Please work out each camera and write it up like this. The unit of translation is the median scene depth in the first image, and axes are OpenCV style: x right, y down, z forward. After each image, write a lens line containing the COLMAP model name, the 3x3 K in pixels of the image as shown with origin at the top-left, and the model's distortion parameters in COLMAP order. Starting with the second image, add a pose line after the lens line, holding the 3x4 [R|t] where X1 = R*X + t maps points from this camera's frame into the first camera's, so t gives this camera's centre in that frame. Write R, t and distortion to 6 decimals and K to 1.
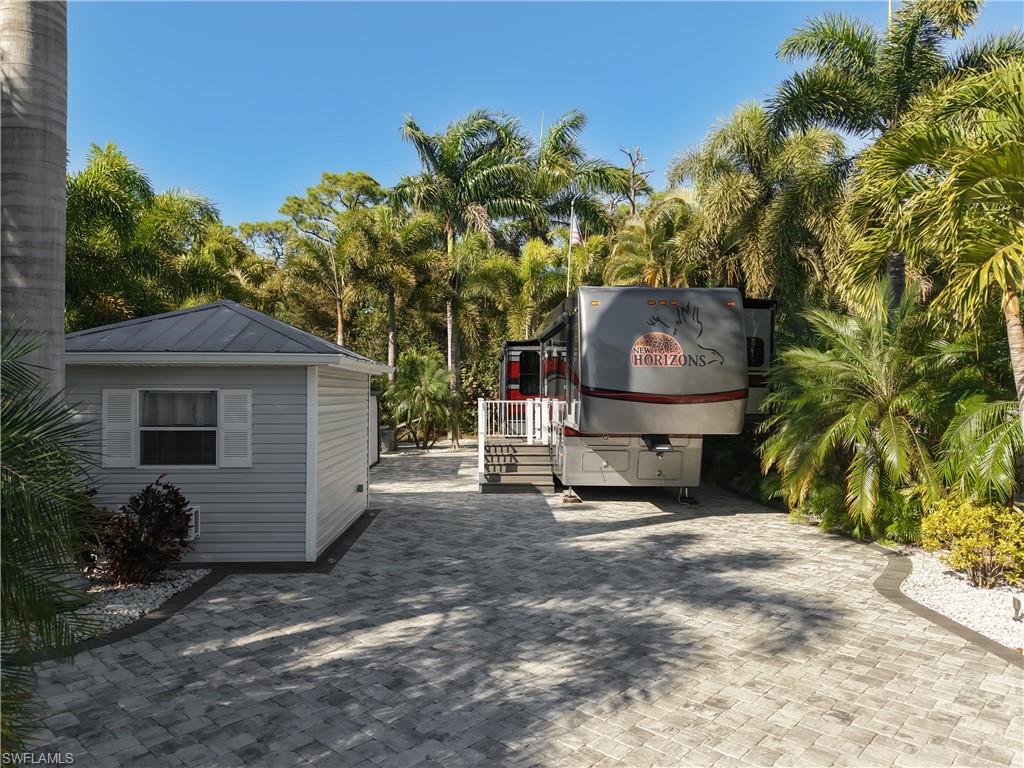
lens RADIAL K [[694.4, 0, 518.0], [0, 694.4, 386.4], [0, 0, 1]] dist [0.006857, -0.001575]
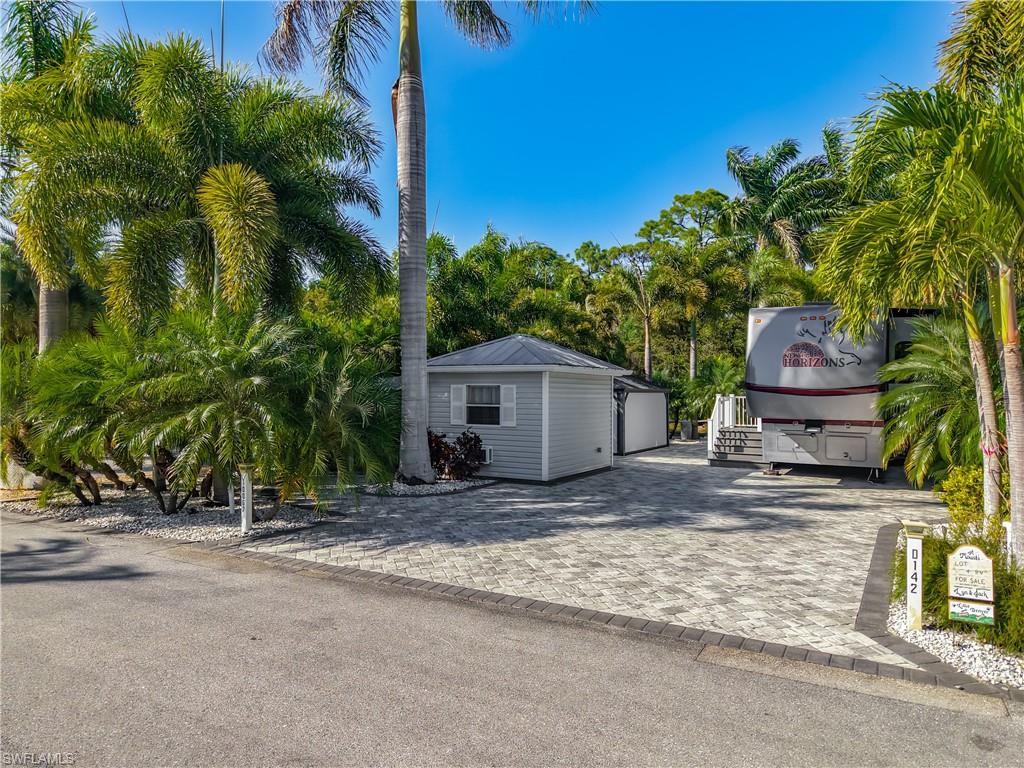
lens RADIAL K [[698.4, 0, 507.4], [0, 698.4, 399.3], [0, 0, 1]] dist [0.003712, -0.000956]
pose [[0.844151, 0.008454, -0.536039, 0.364450], [-0.000597, 0.999890, 0.014829, 0.010161], [0.536105, -0.012198, 0.844063, -0.350198]]
